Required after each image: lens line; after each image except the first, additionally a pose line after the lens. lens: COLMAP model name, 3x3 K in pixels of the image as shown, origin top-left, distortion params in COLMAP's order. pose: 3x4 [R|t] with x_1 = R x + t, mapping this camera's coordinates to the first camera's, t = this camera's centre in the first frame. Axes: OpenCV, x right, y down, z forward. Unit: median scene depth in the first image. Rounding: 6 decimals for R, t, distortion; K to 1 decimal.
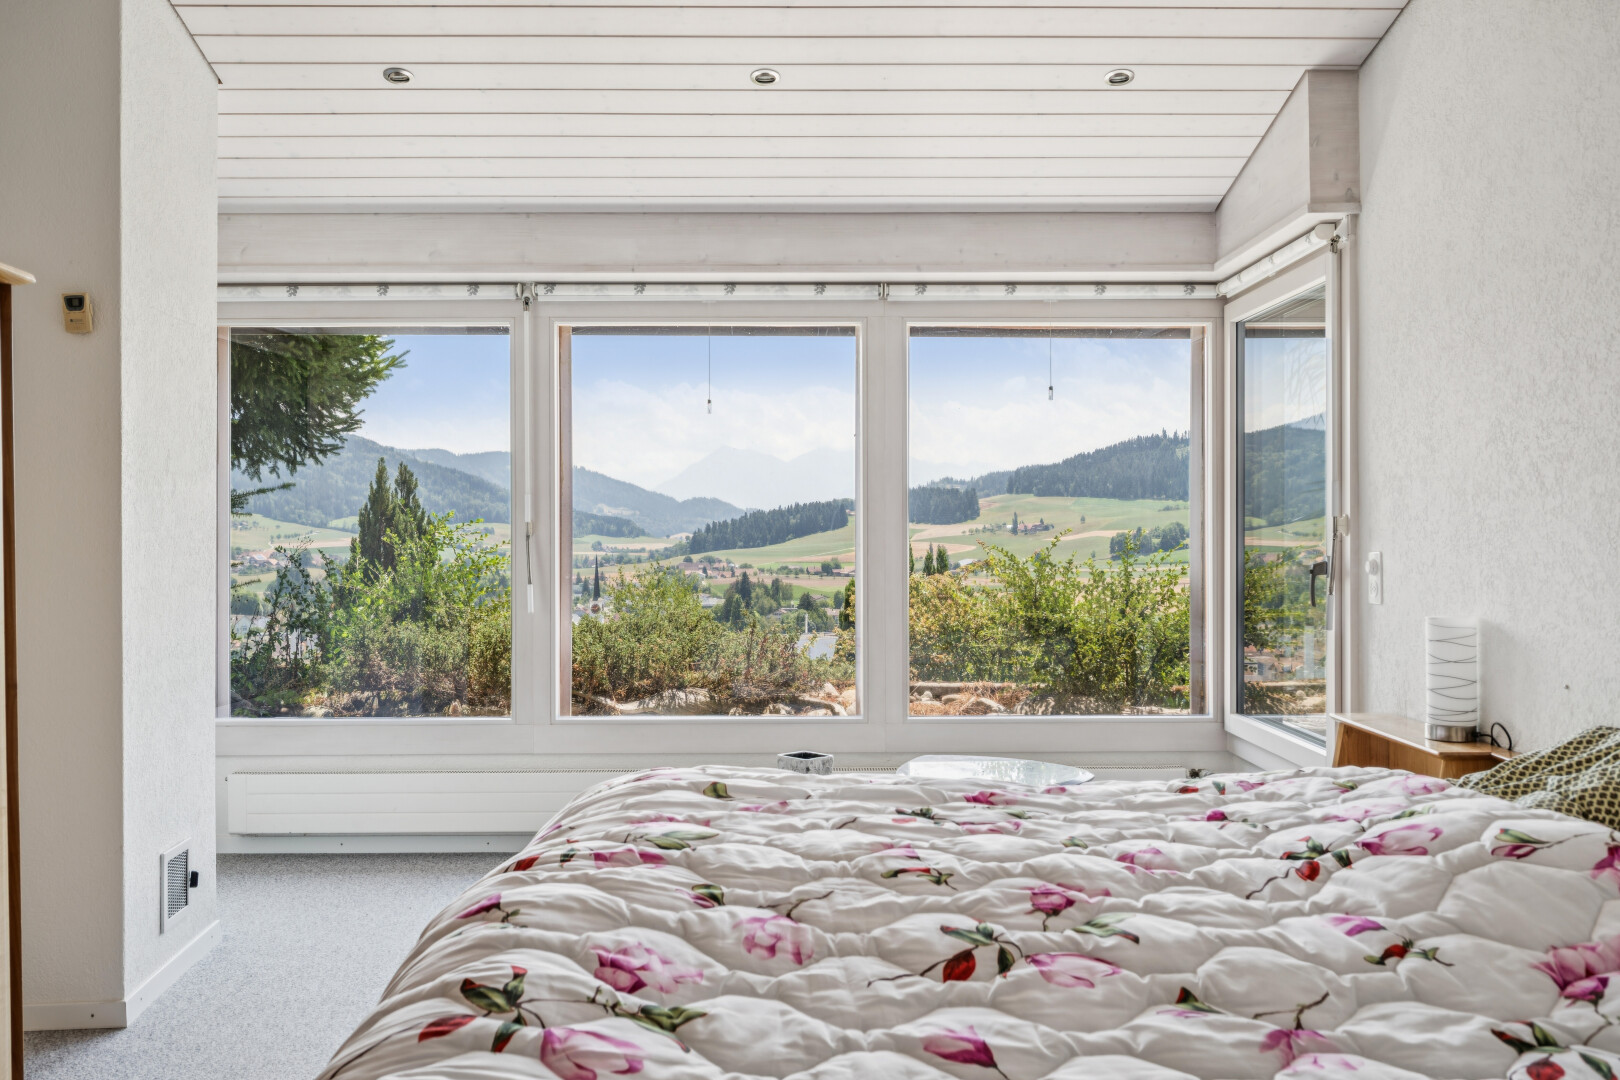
lens RADIAL K [[1420.6, 0, 808.2], [0, 1420.6, 534.5], [0, 0, 1]] dist [0.004395, 0.009044]
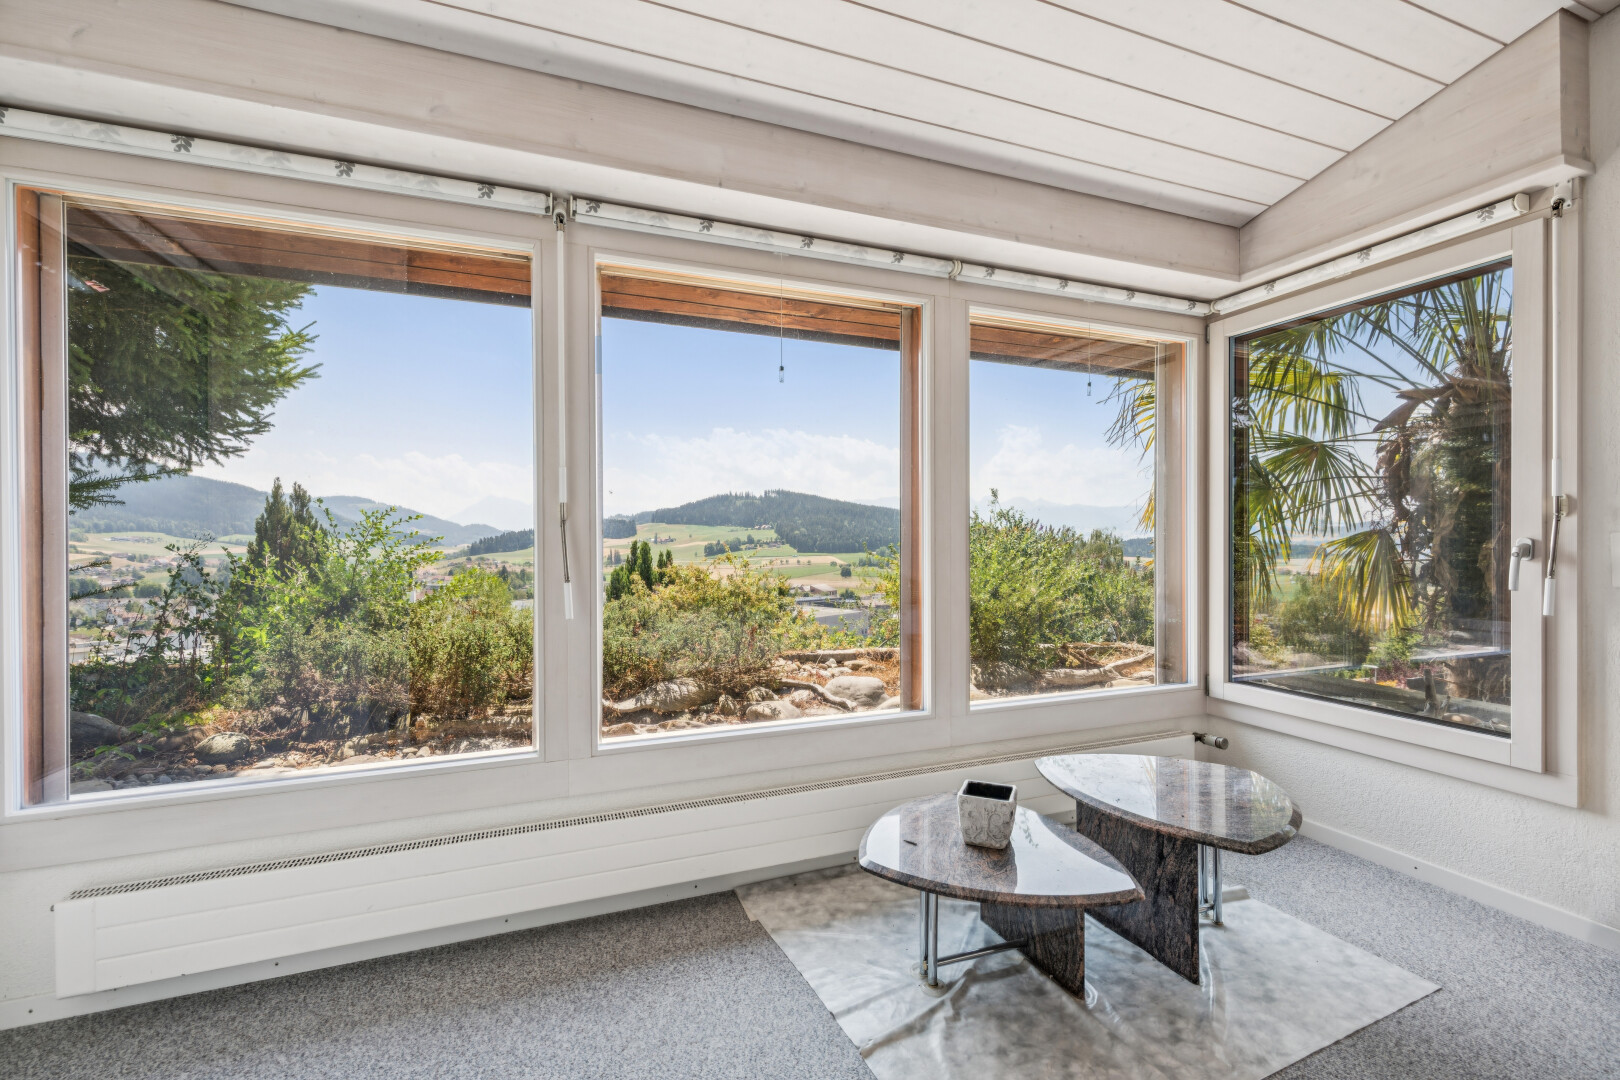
lens RADIAL K [[718.4, 0, 821.1], [0, 718.4, 544.3], [0, 0, 1]] dist [0.003107, -0.001142]
pose [[0.931449, -0.004175, 0.363849, -0.136366], [0.003977, 0.999991, 0.001293, 0.009156], [-0.363851, 0.000243, 0.931457, 0.378911]]
